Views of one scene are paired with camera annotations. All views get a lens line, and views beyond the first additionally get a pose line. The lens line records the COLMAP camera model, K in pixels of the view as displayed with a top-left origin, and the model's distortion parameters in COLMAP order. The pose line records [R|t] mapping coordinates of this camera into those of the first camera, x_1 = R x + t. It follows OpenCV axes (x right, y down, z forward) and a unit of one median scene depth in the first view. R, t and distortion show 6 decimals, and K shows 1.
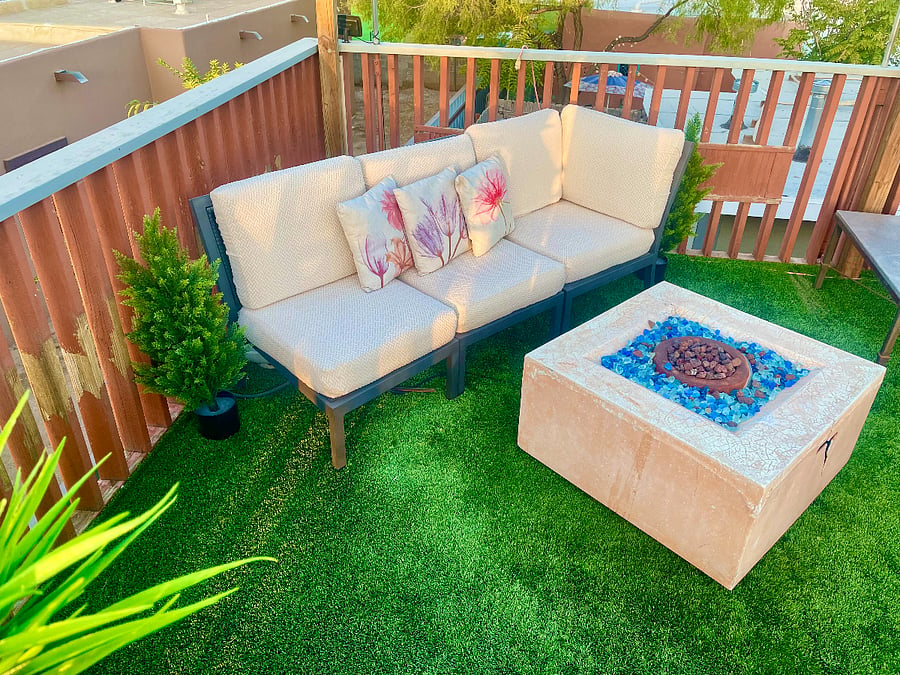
lens RADIAL K [[671.2, 0, 446.5], [0, 671.2, 318.0], [0, 0, 1]] dist [0.093527, -0.121859]
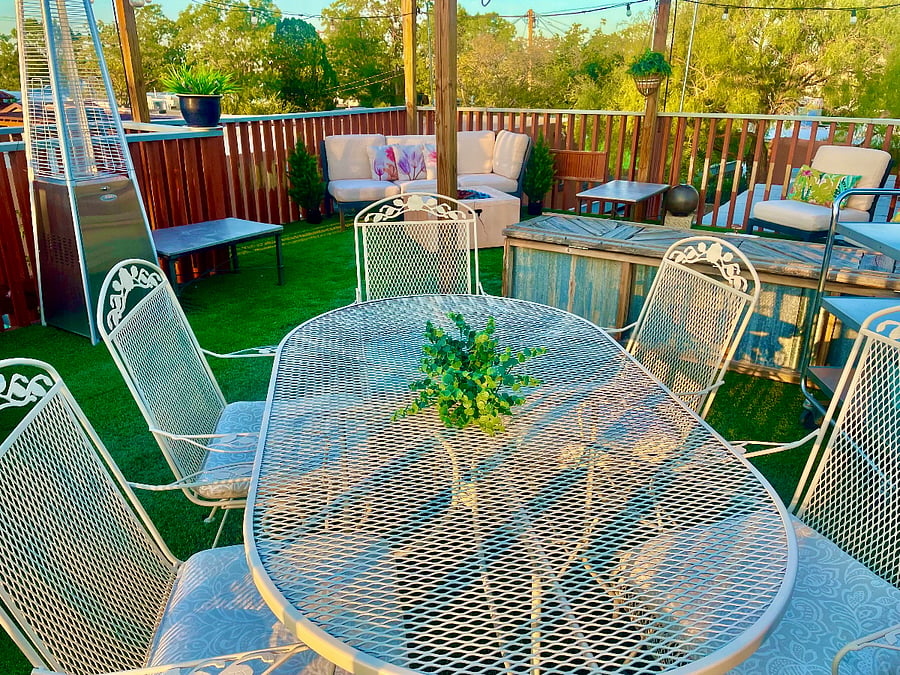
lens RADIAL K [[671.2, 0, 446.5], [0, 671.2, 318.0], [0, 0, 1]] dist [0.093527, -0.121859]
pose [[0.915860, 0.116093, -0.384348, 1.167161], [-0.186190, 0.970934, -0.150400, 0.790030], [0.355716, 0.209307, 0.910855, -1.132764]]
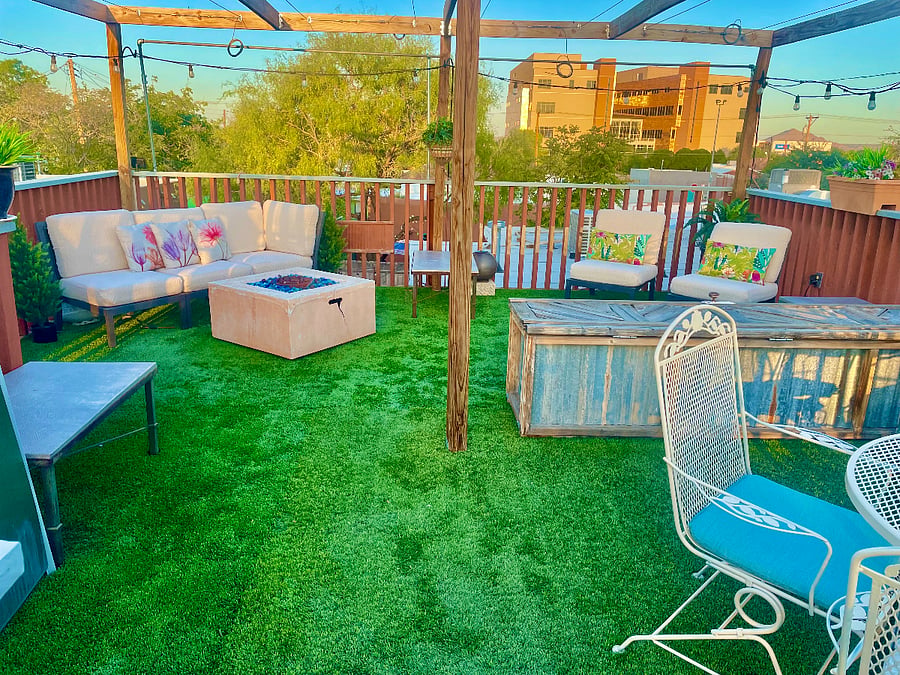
lens RADIAL K [[671.2, 0, 446.5], [0, 671.2, 318.0], [0, 0, 1]] dist [0.093527, -0.121859]
pose [[0.976733, -0.049107, 0.208760, 0.327295], [0.102572, 0.961842, -0.253652, 0.641502], [-0.188338, 0.269163, 0.944500, -0.921561]]
